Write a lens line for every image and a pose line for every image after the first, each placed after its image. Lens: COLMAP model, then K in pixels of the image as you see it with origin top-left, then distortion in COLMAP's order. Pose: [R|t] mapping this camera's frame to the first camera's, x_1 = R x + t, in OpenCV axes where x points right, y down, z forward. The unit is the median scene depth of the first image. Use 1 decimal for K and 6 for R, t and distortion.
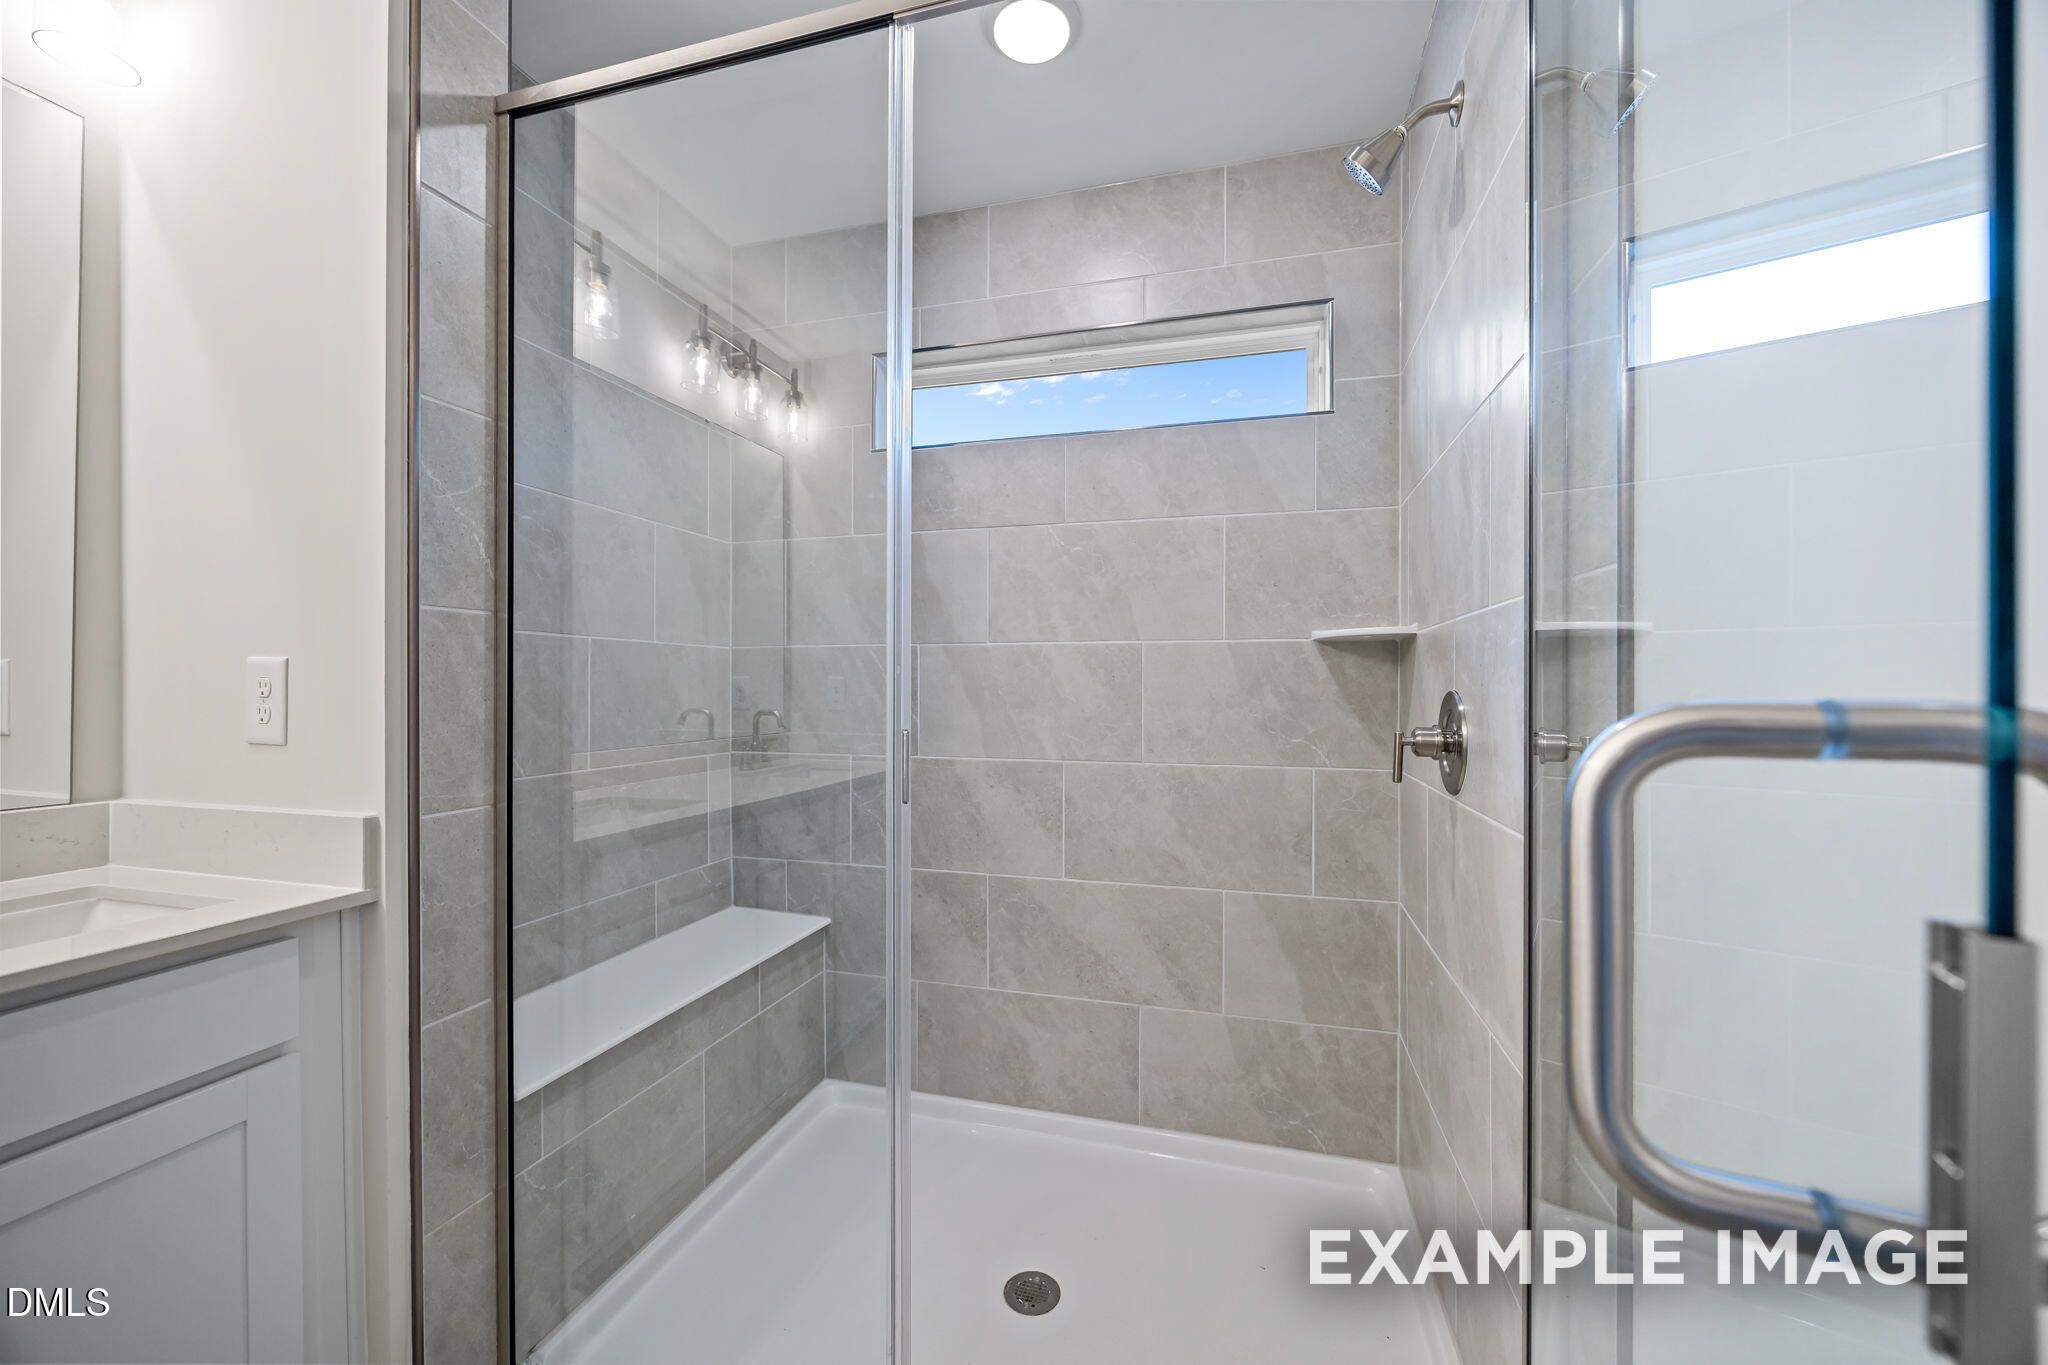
lens RADIAL K [[778.5, 0, 1031.8], [0, 778.5, 680.5], [0, 0, 1]] dist [-0.003631, -0.000398]
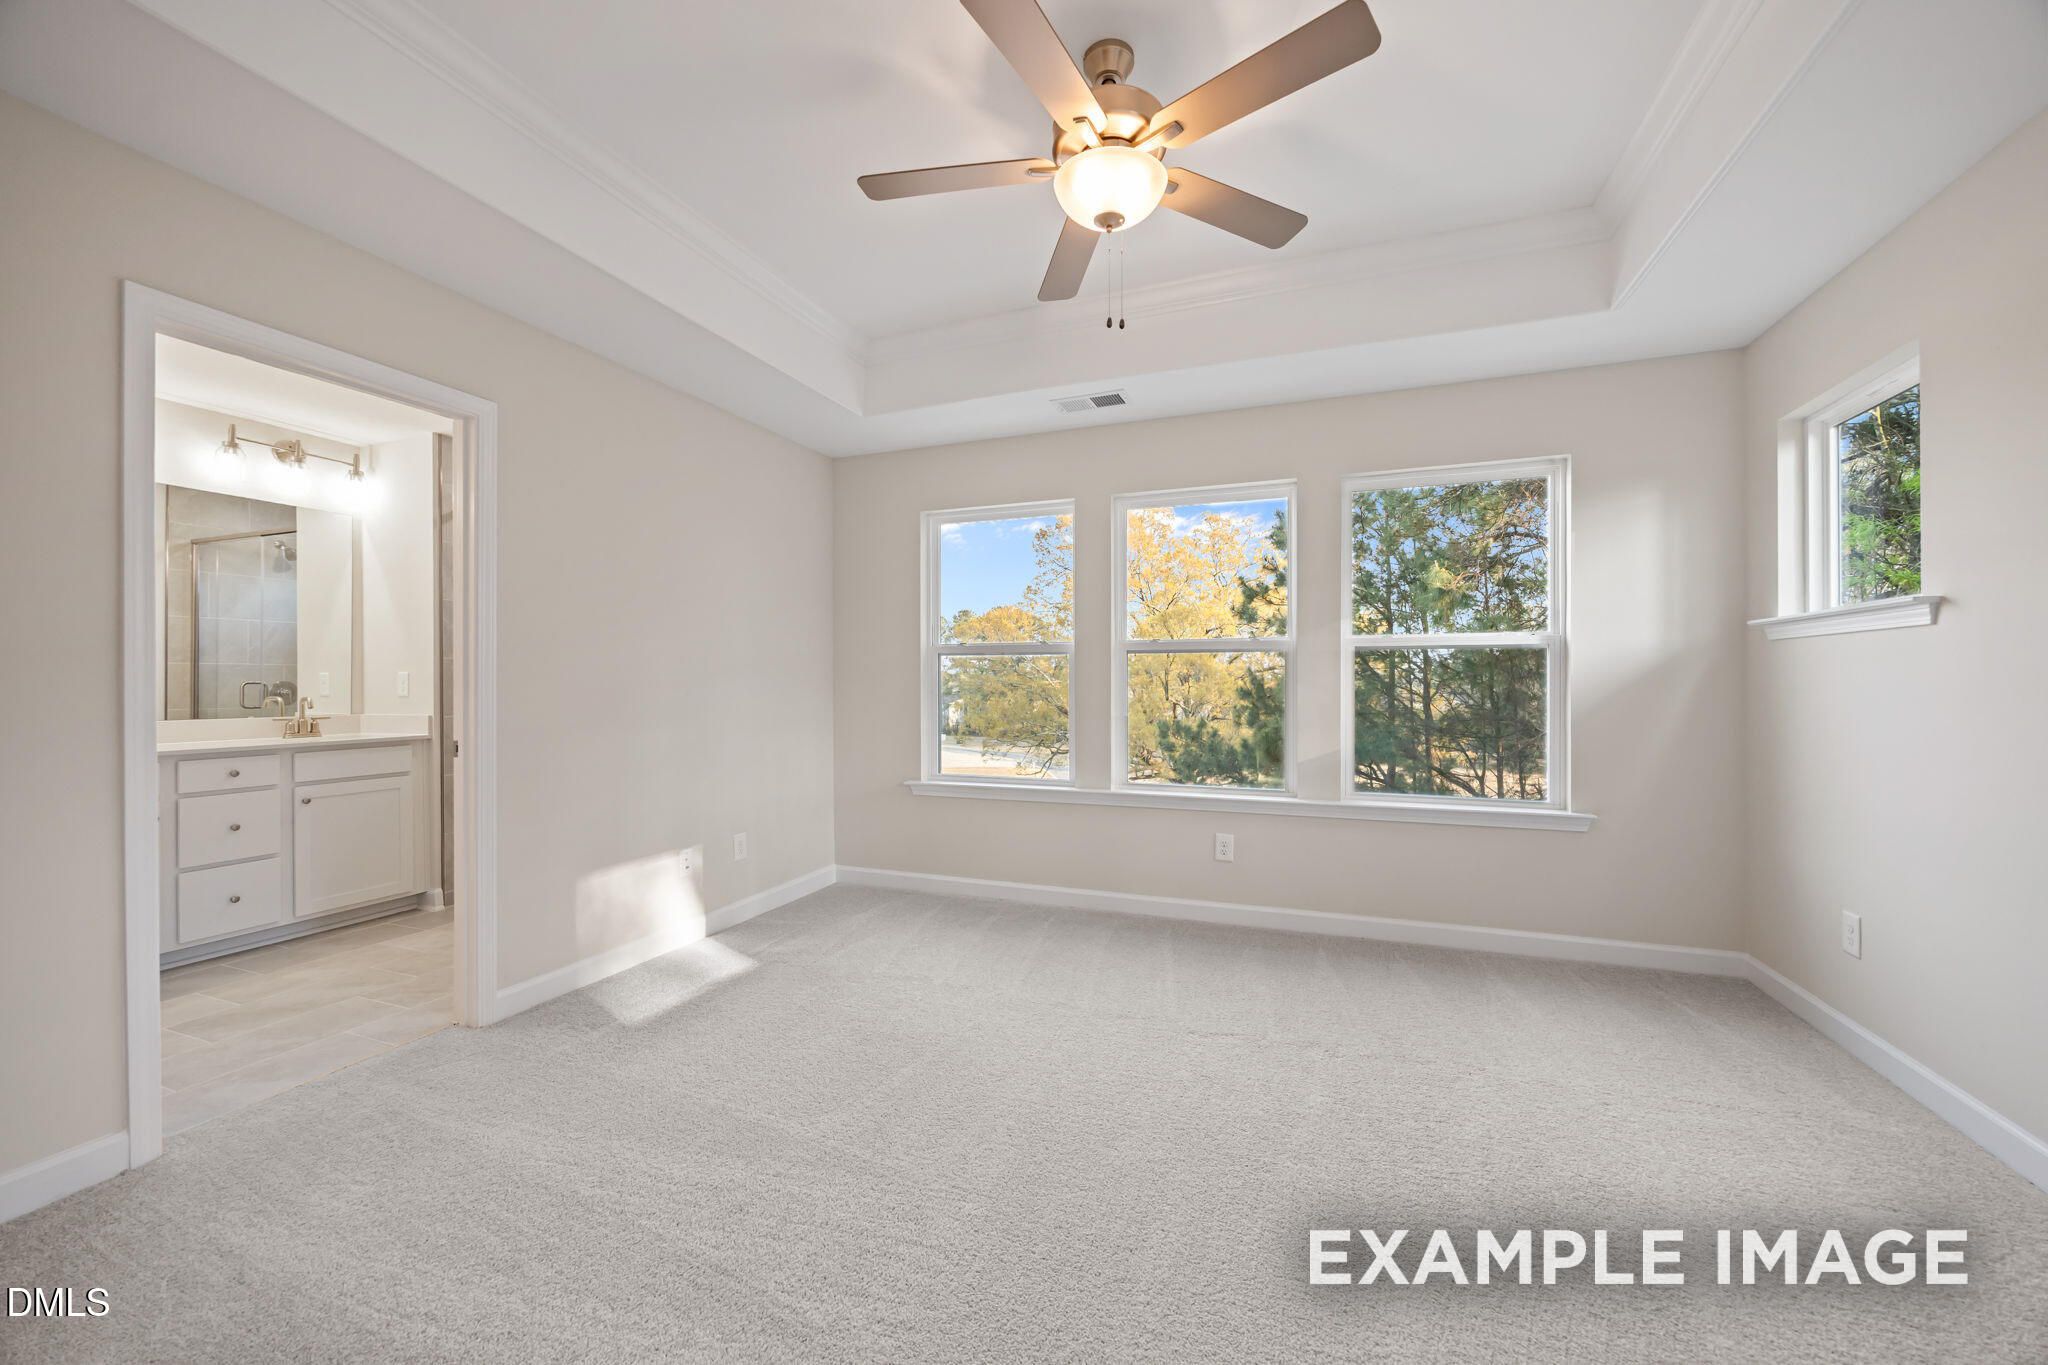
lens RADIAL K [[778.5, 0, 1031.8], [0, 778.5, 680.5], [0, 0, 1]] dist [-0.003631, -0.000398]
pose [[0.995584, -0.003766, -0.093800, 1.382377], [0.003981, 0.999990, 0.002108, 0.006747], [0.093791, -0.002472, 0.995589, -1.421083]]
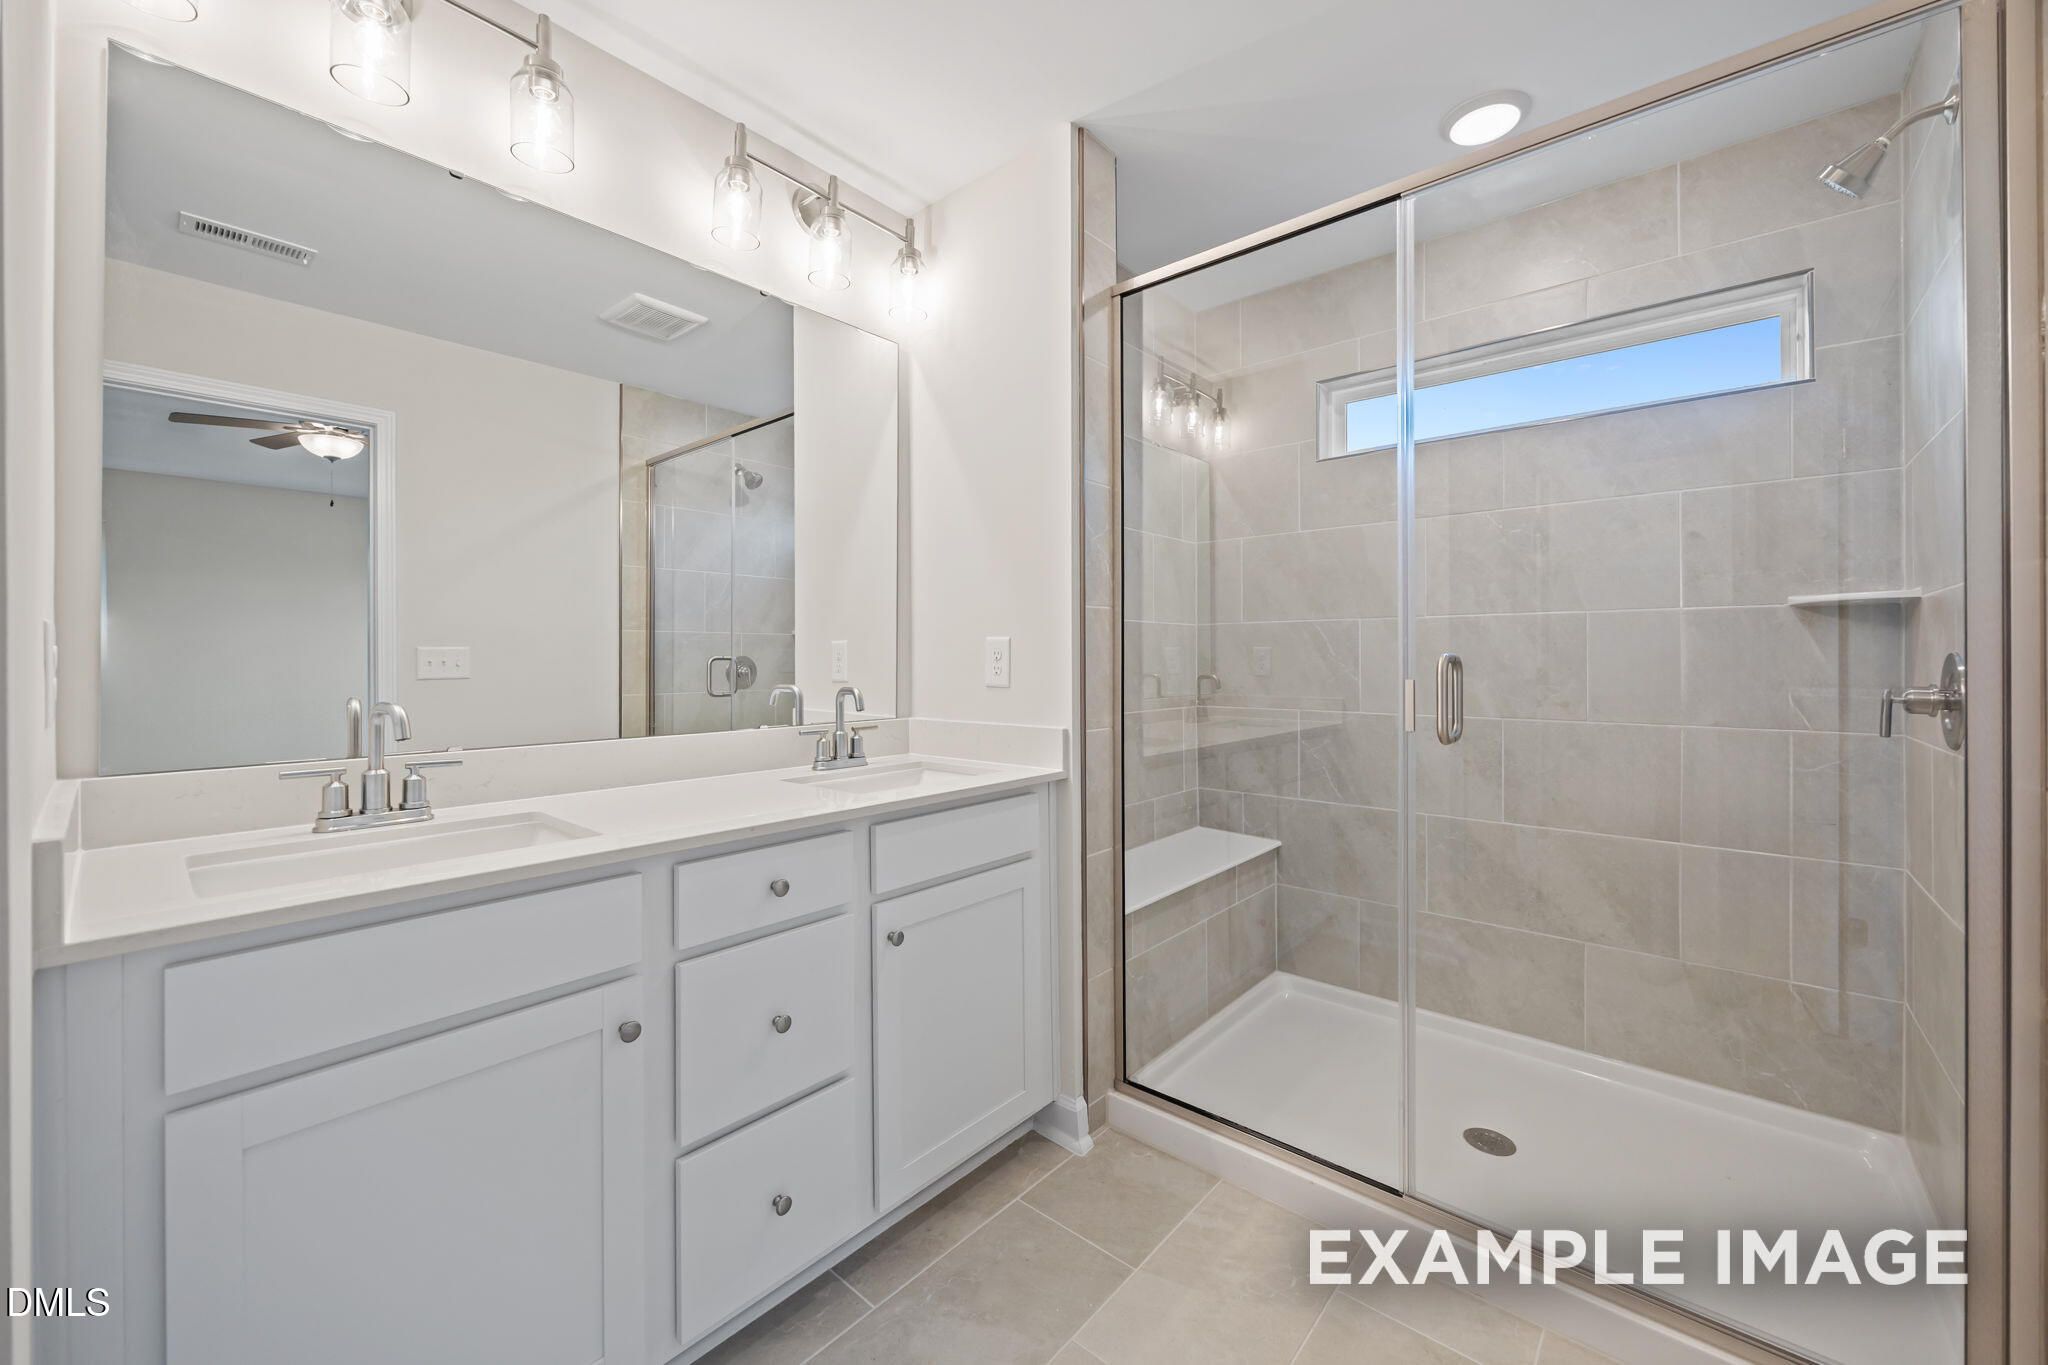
lens RADIAL K [[785.8, 0, 1019.3], [0, 785.8, 654.2], [0, 0, 1]] dist [-0.007141, -0.000029]
pose [[0.900879, -0.006384, -0.434024, -0.106669], [0.007138, 0.999975, 0.000109, 0.004860], [0.434013, -0.003196, 0.900901, -0.365786]]
